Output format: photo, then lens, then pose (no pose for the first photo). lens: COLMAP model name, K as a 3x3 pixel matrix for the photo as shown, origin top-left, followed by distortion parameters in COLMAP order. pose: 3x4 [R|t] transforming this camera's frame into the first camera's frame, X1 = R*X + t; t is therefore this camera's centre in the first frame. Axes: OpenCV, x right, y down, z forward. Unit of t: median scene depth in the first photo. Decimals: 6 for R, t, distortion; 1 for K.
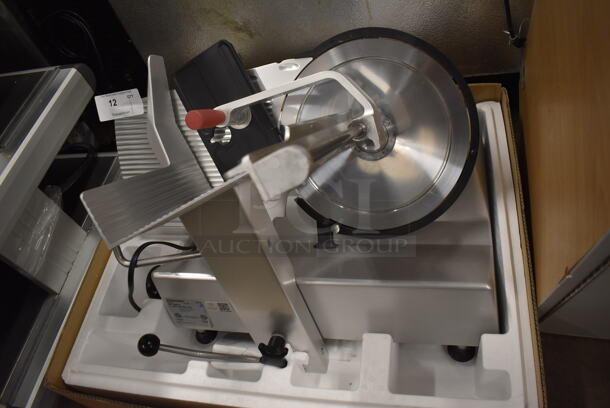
lens RADIAL K [[471.5, 0, 305.0], [0, 471.5, 204.0], [0, 0, 1]] dist [-0.081949, 0.003787]
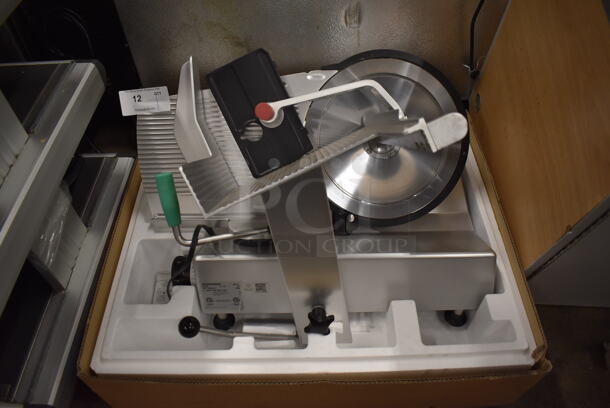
lens RADIAL K [[471.5, 0, 305.0], [0, 471.5, 204.0], [0, 0, 1]] dist [-0.081949, 0.003787]
pose [[0.967333, 0.014545, 0.253092, -0.337872], [0.004899, 0.997094, -0.076028, 0.105963], [-0.253463, 0.074784, 0.964450, -0.088111]]
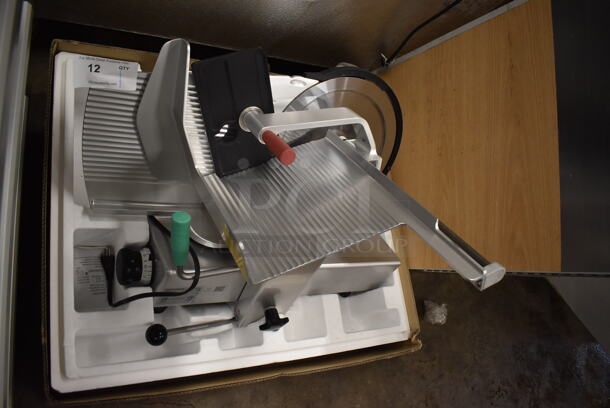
lens RADIAL K [[471.5, 0, 305.0], [0, 471.5, 204.0], [0, 0, 1]] dist [-0.081949, 0.003787]
pose [[0.689028, -0.039600, 0.723652, -0.813861], [-0.192682, 0.952560, 0.235589, -0.274514], [-0.698651, -0.301763, 0.648711, 0.169666]]
